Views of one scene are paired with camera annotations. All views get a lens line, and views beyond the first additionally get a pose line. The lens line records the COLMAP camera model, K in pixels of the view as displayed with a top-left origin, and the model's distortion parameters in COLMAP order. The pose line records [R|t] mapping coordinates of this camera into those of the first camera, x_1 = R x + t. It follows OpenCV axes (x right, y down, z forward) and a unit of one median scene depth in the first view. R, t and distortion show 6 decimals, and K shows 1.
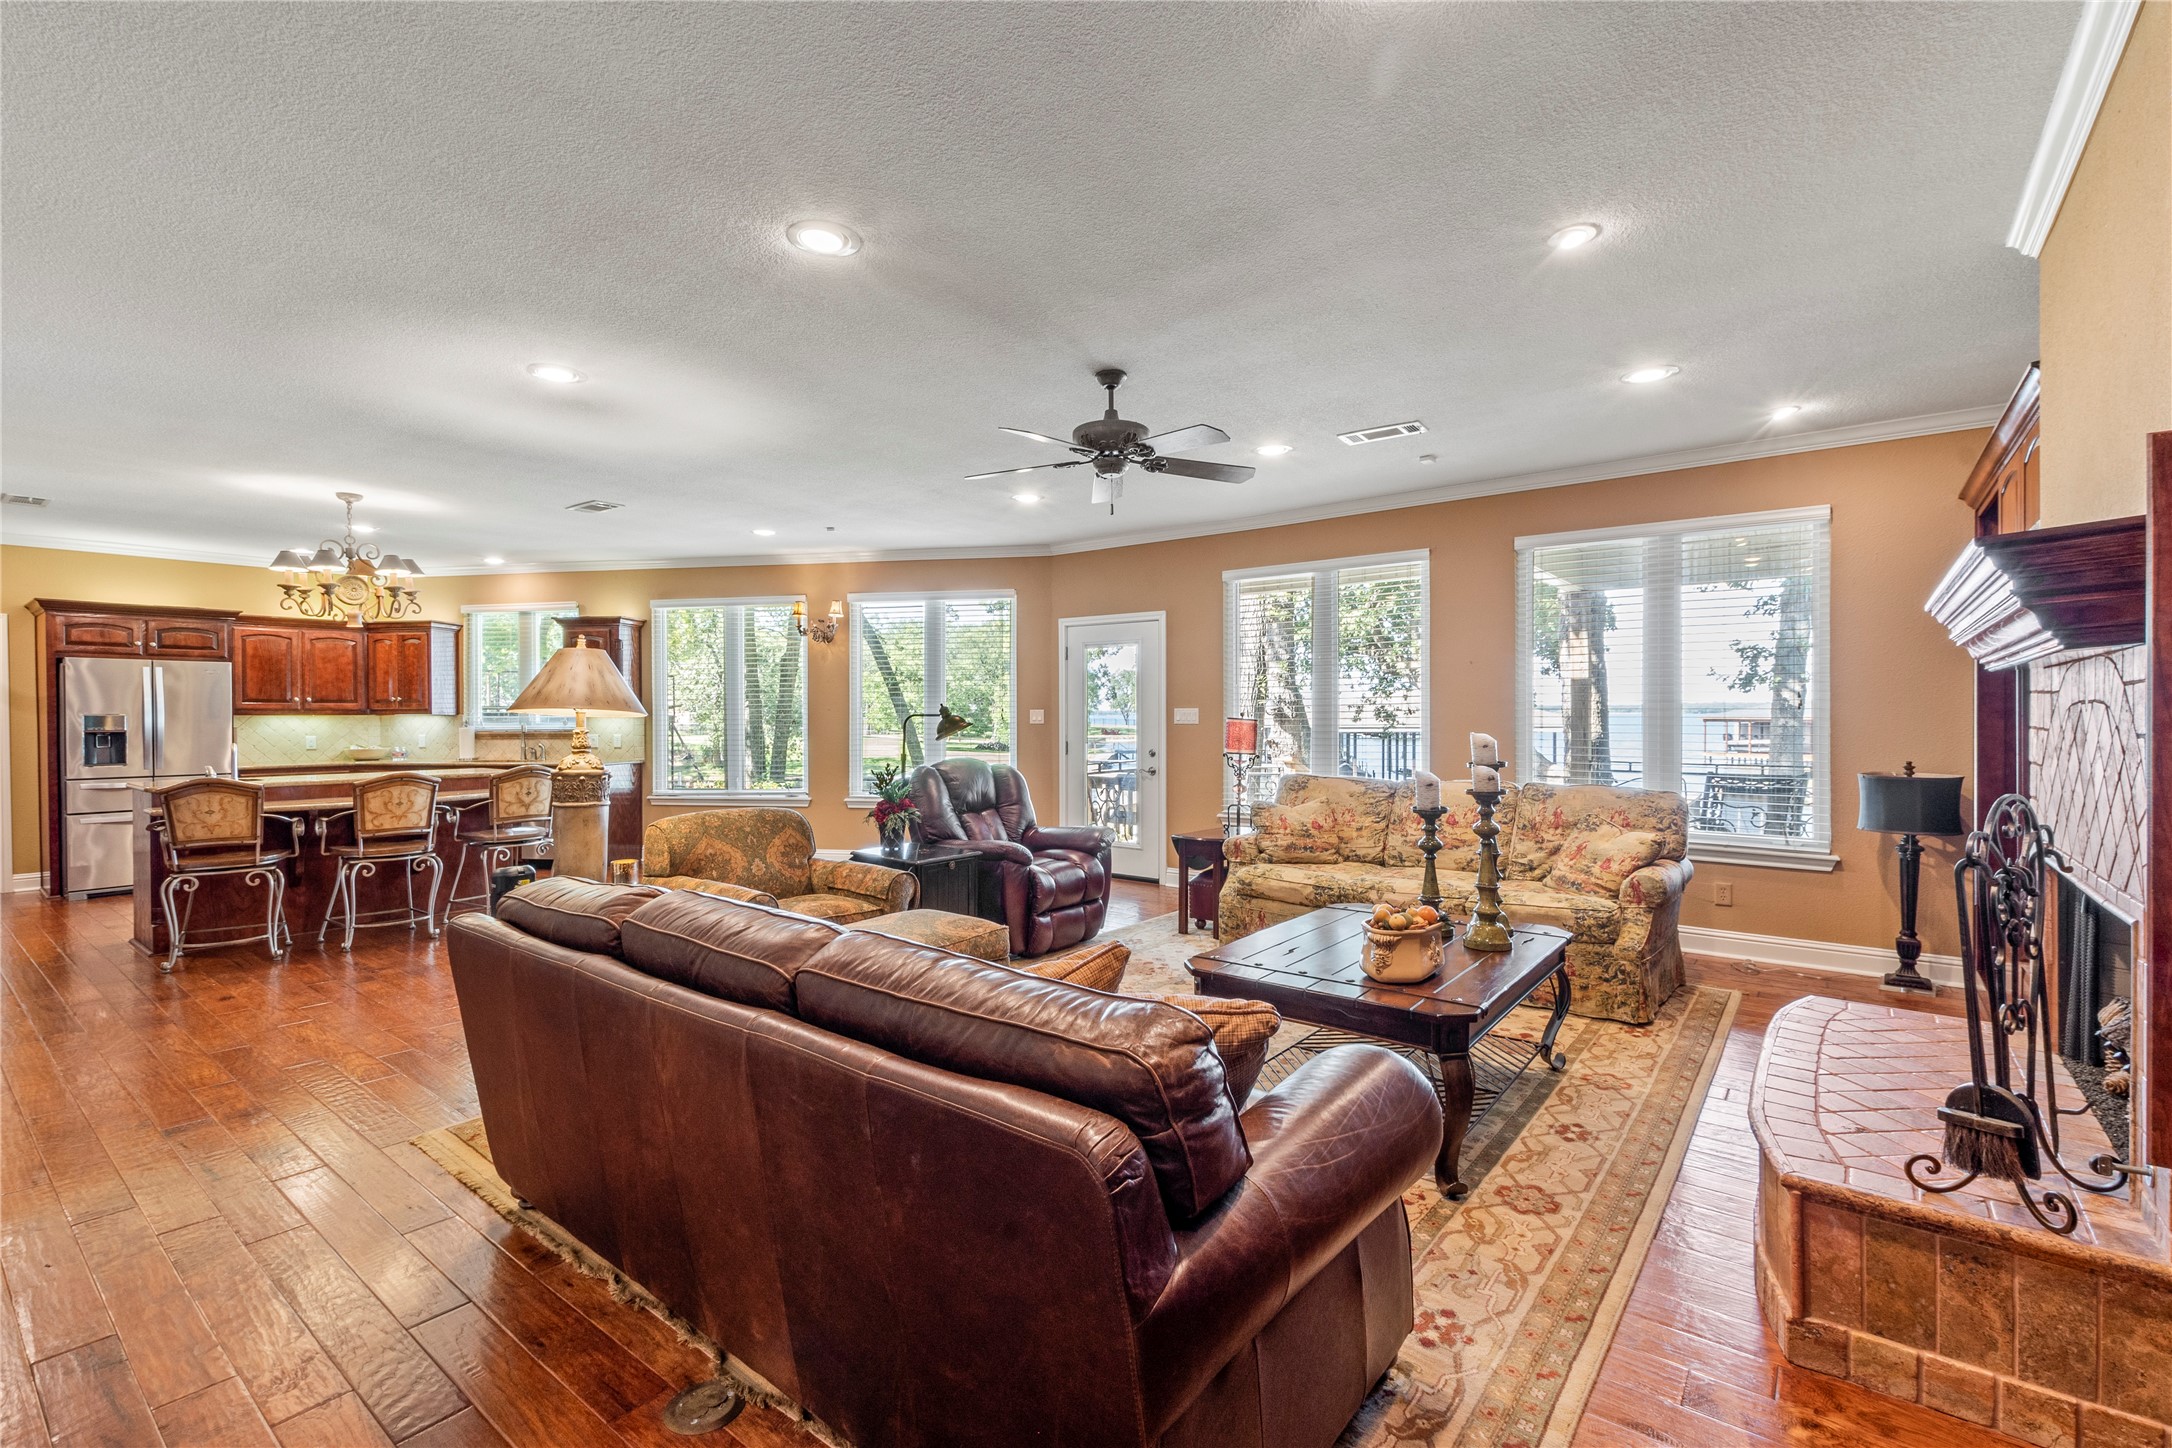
lens RADIAL K [[968.6, 0, 1086.0], [0, 968.6, 724.0], [0, 0, 1]] dist [0.000456, 0.000008]
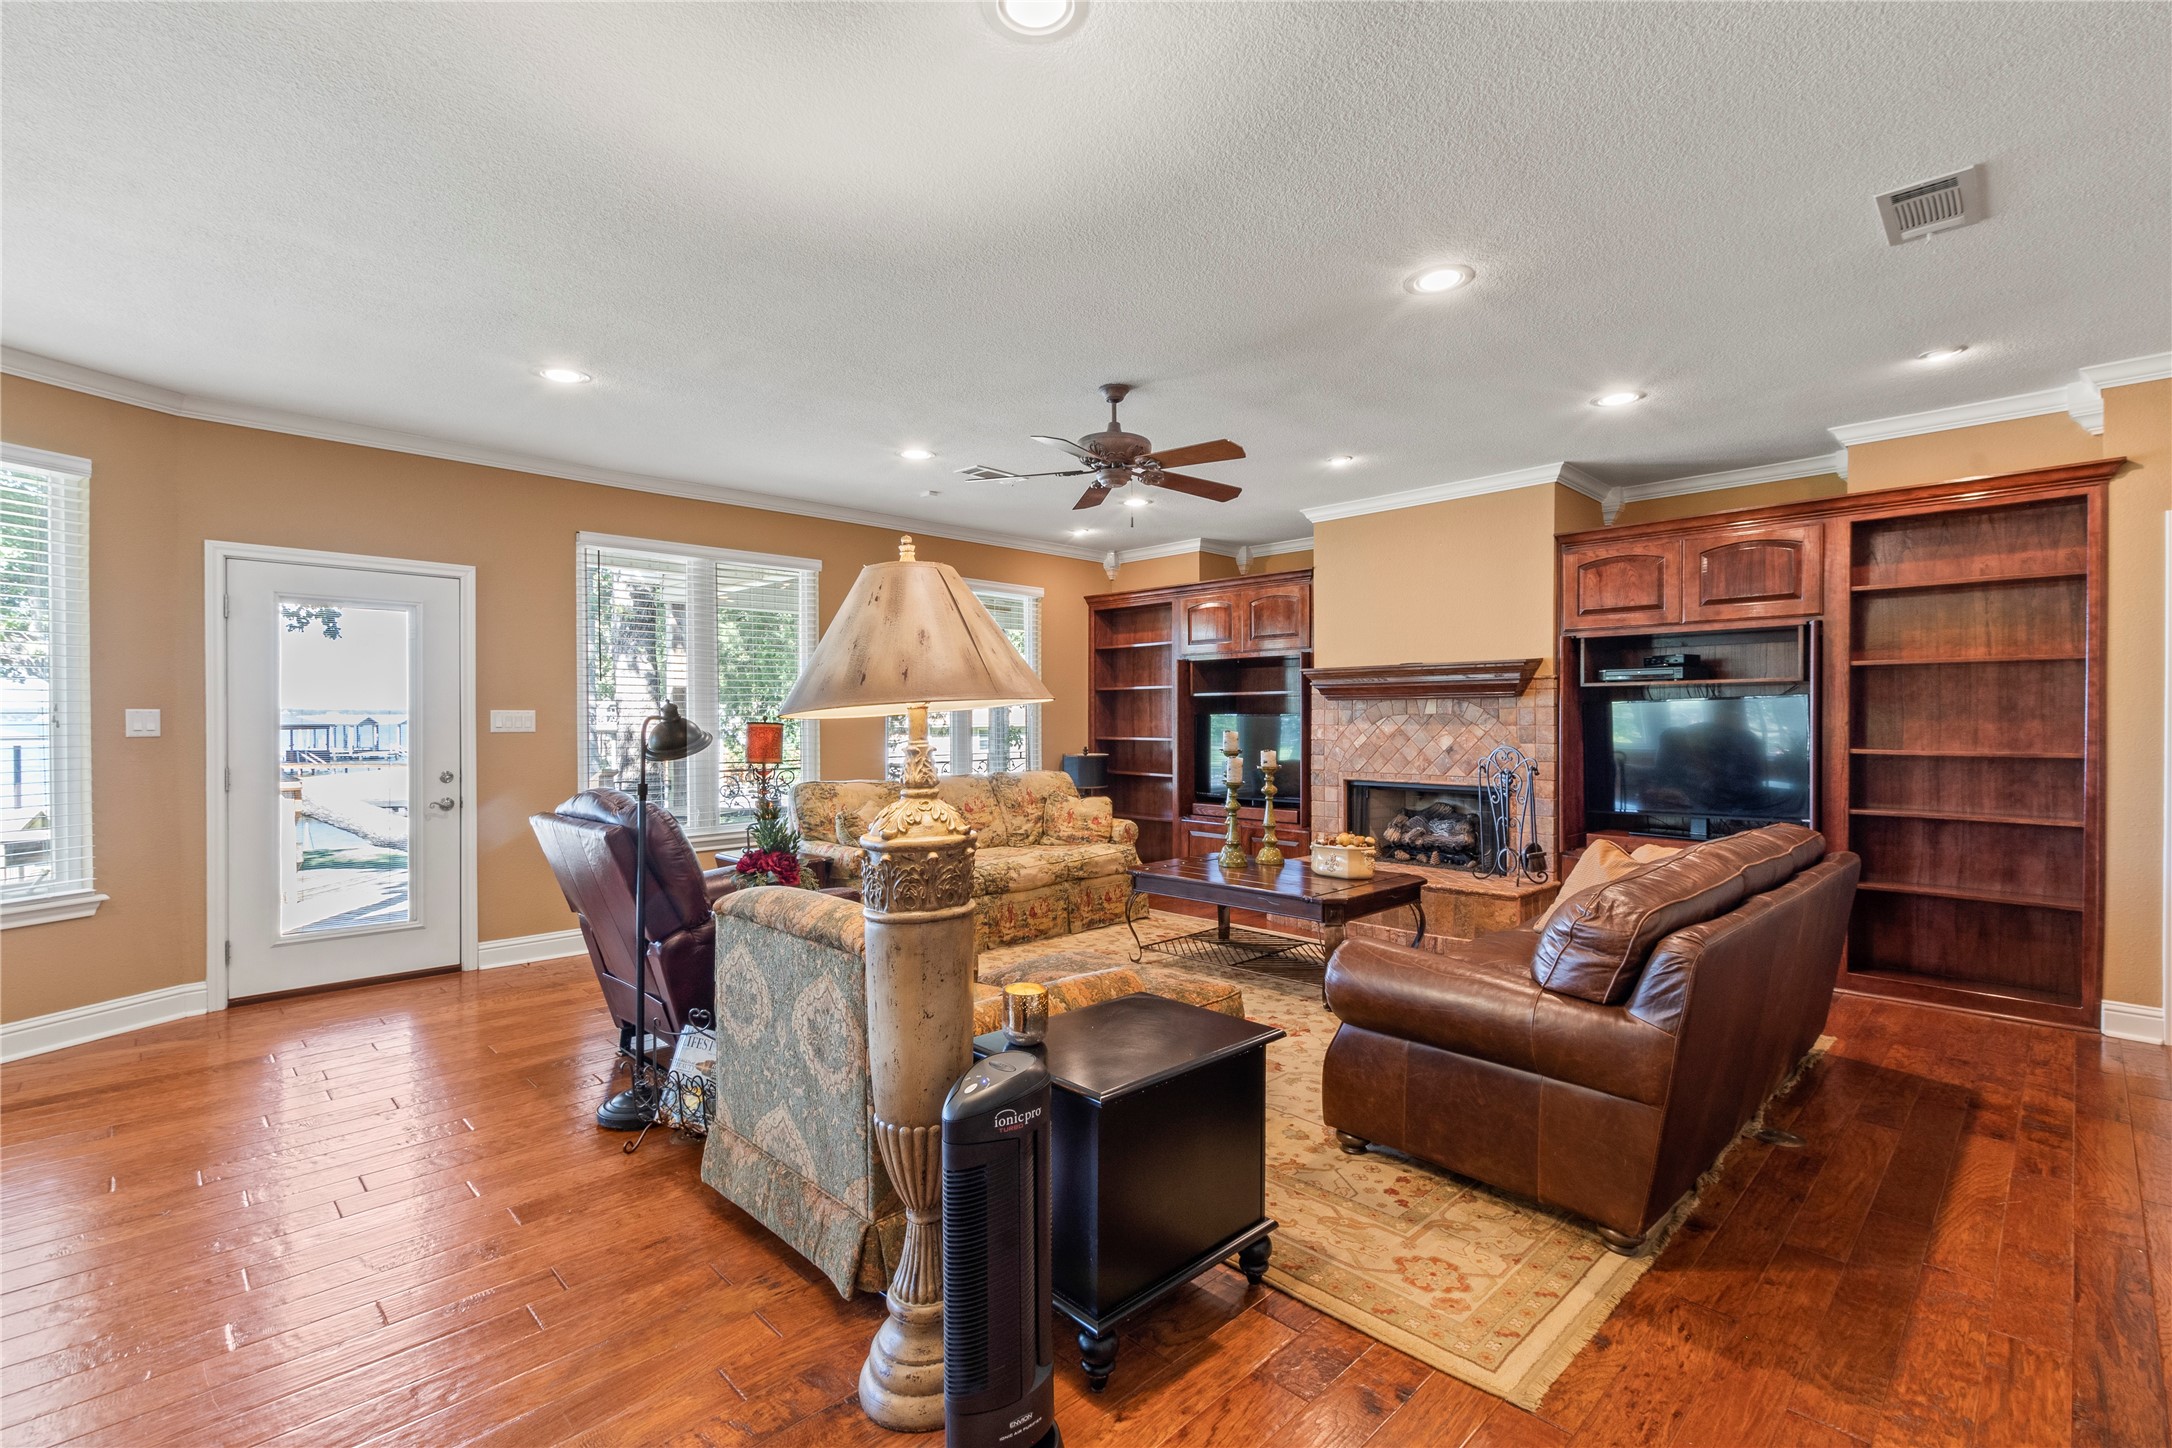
lens RADIAL K [[968.6, 0, 1086.0], [0, 968.6, 724.0], [0, 0, 1]] dist [0.000456, 0.000008]
pose [[0.131558, -0.002263, 0.991306, -0.537372], [0.009734, 0.999952, 0.000991, -0.002700], [-0.991261, 0.009519, 0.131574, 0.483044]]
